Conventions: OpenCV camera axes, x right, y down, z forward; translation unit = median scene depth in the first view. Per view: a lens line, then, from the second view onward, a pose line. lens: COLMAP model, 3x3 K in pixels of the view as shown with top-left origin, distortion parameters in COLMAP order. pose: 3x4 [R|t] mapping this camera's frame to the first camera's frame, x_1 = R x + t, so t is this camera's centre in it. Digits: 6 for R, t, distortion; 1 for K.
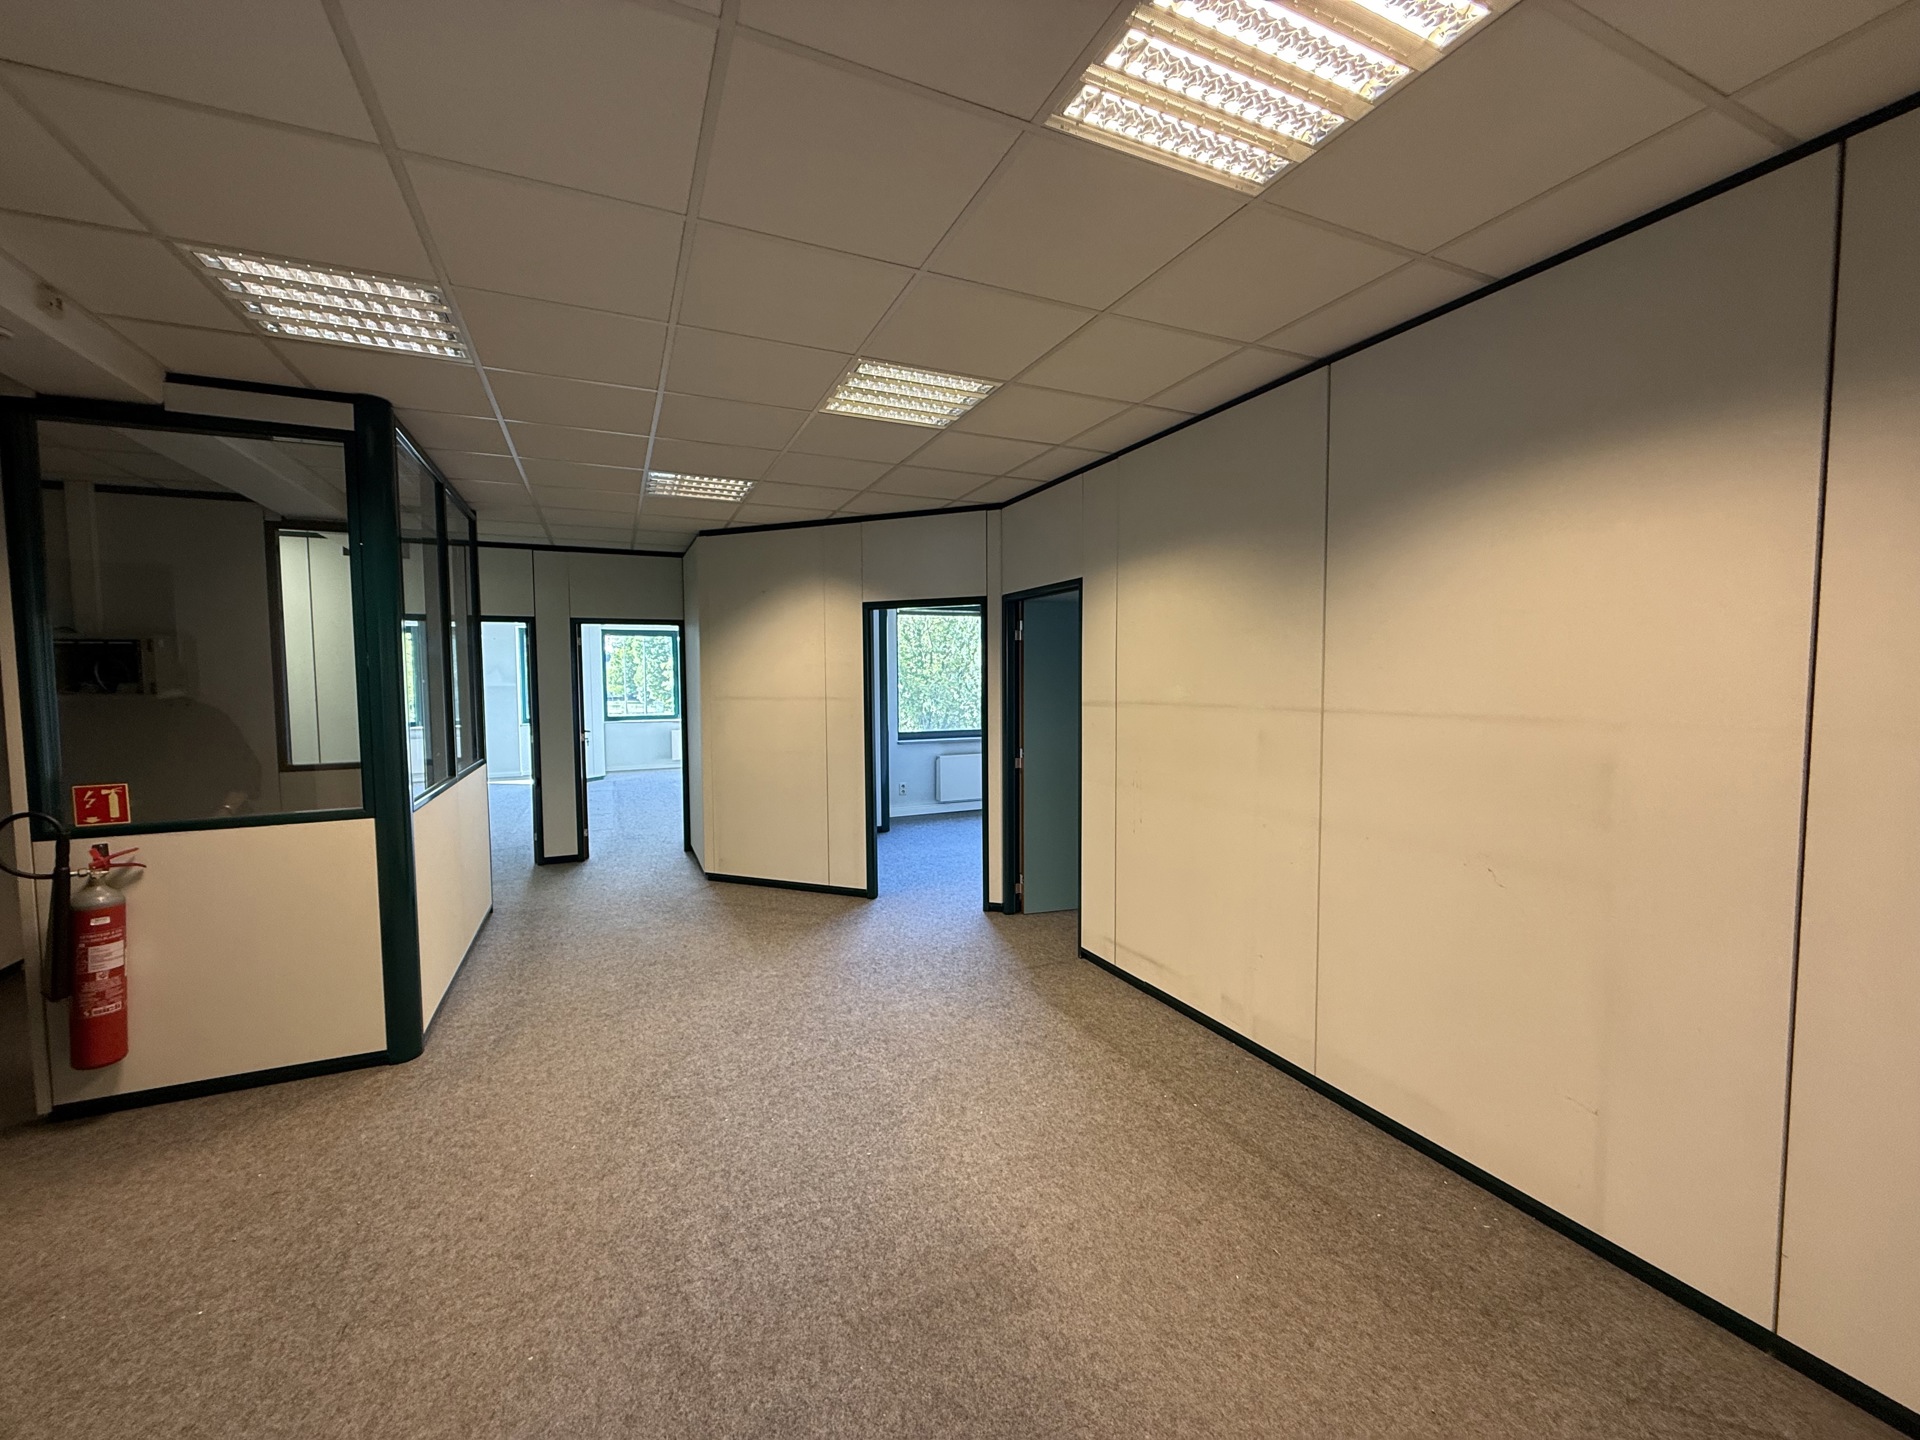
lens RADIAL K [[768.6, 0, 960.0], [0, 768.6, 720.0], [0, 0, 1]] dist [-0.001059, -0.000117]
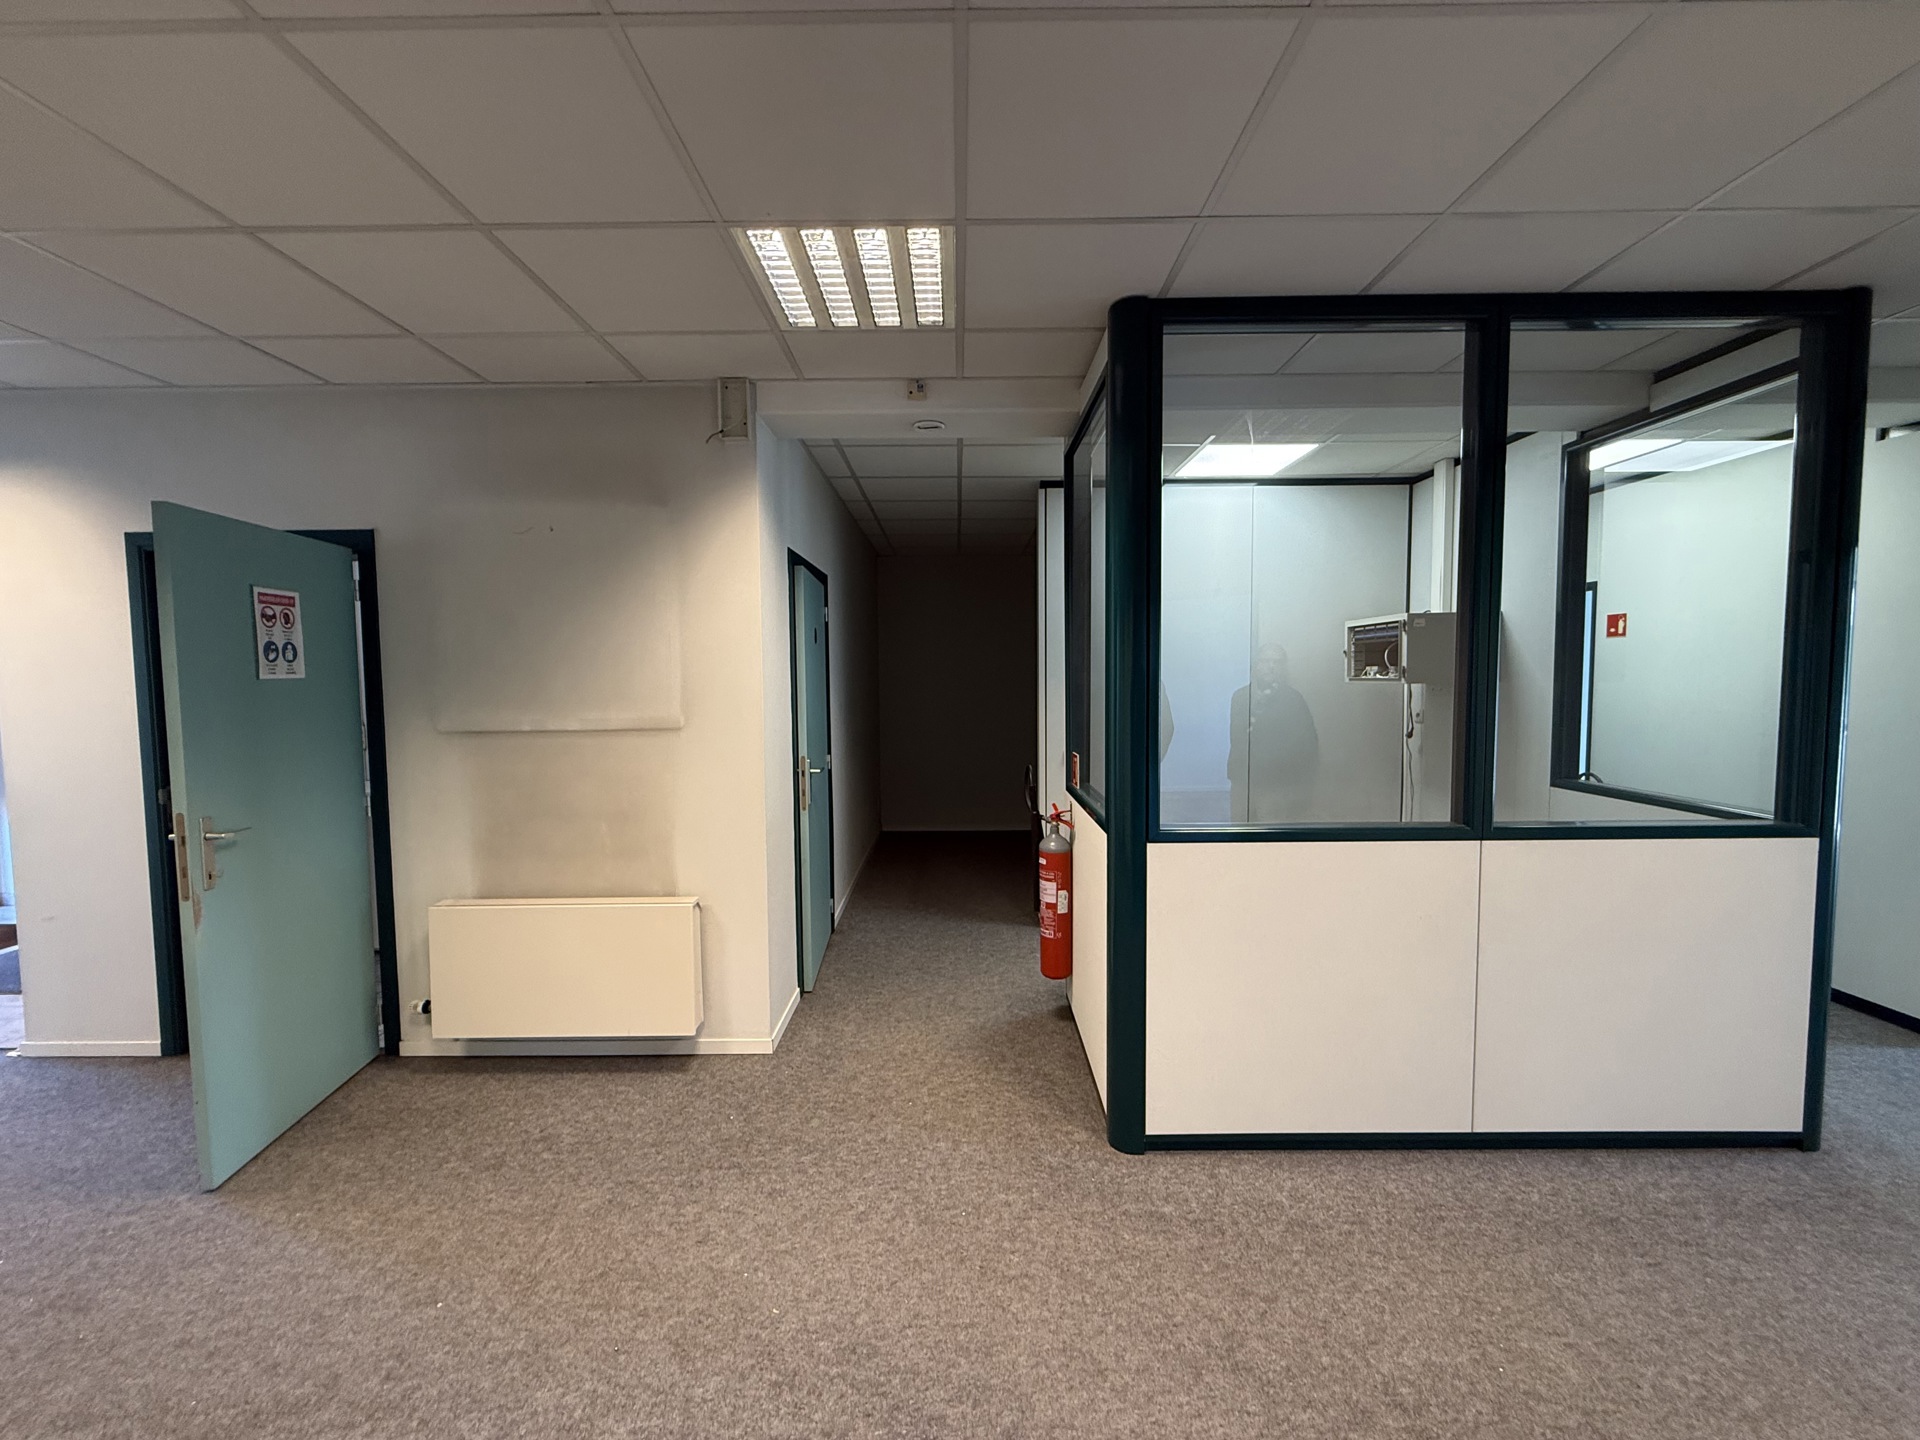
lens RADIAL K [[768.6, 0, 960.0], [0, 768.6, 720.0], [0, 0, 1]] dist [-0.001059, -0.000117]
pose [[-0.421307, 0.064727, -0.904605, 0.038796], [-0.043547, 0.994856, 0.091466, -0.064614], [0.905872, 0.077928, -0.416321, 1.260998]]
